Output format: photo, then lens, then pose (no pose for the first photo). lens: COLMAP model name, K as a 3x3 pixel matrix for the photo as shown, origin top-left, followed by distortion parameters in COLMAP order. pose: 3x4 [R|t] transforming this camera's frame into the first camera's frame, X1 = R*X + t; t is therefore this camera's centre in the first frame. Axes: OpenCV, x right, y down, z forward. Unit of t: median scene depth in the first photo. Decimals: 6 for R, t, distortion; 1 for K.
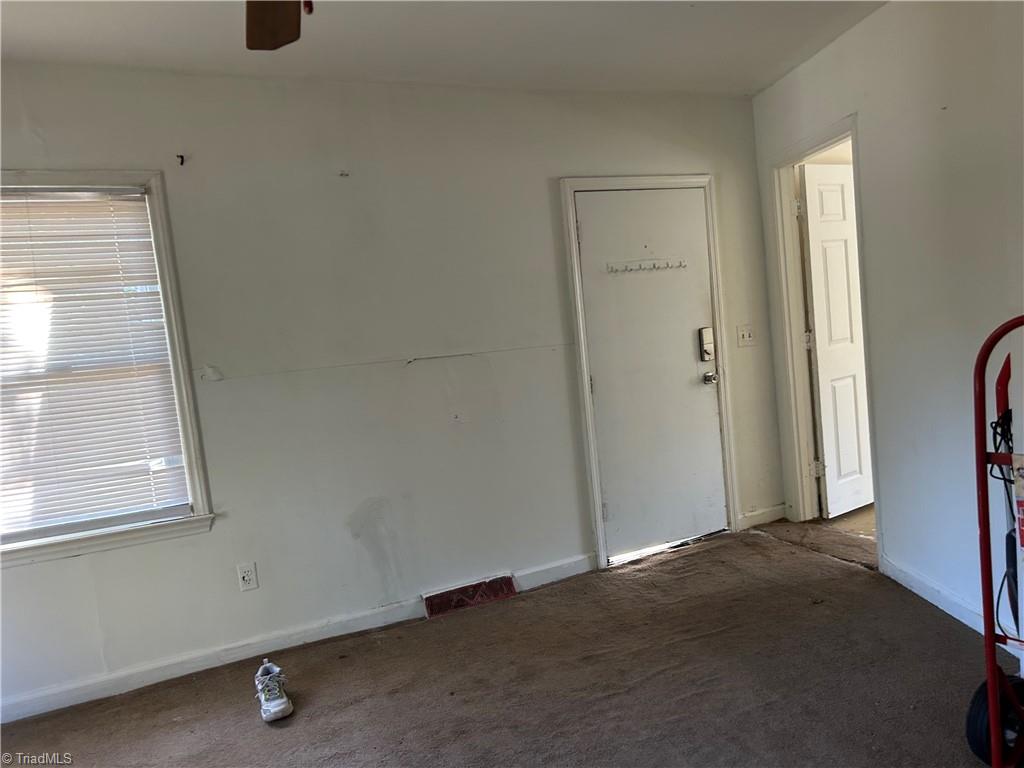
lens RADIAL K [[771.8, 0, 513.9], [0, 771.8, 387.1], [0, 0, 1]] dist [0.025796, -0.030004]
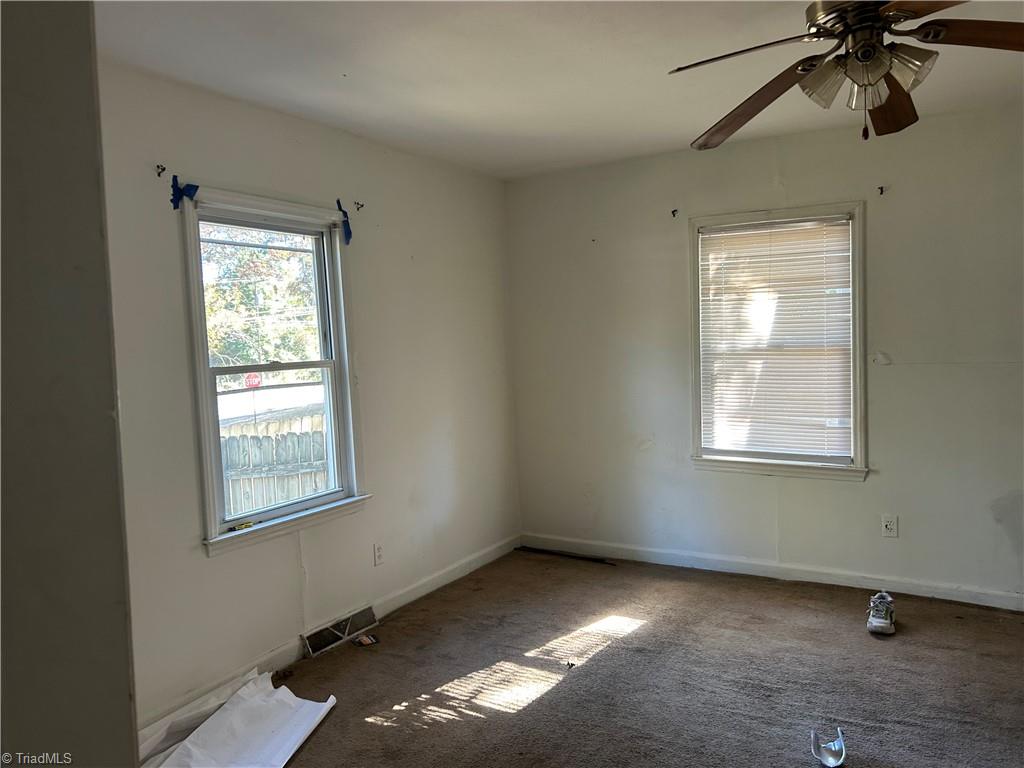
lens RADIAL K [[771.8, 0, 513.3], [0, 771.8, 382.3], [0, 0, 1]] dist [0.025796, -0.030004]
pose [[0.548418, 0.112735, -0.828570, 0.346030], [-0.107560, 0.992149, 0.063799, 0.005012], [0.829258, 0.054132, 0.556239, -0.205717]]
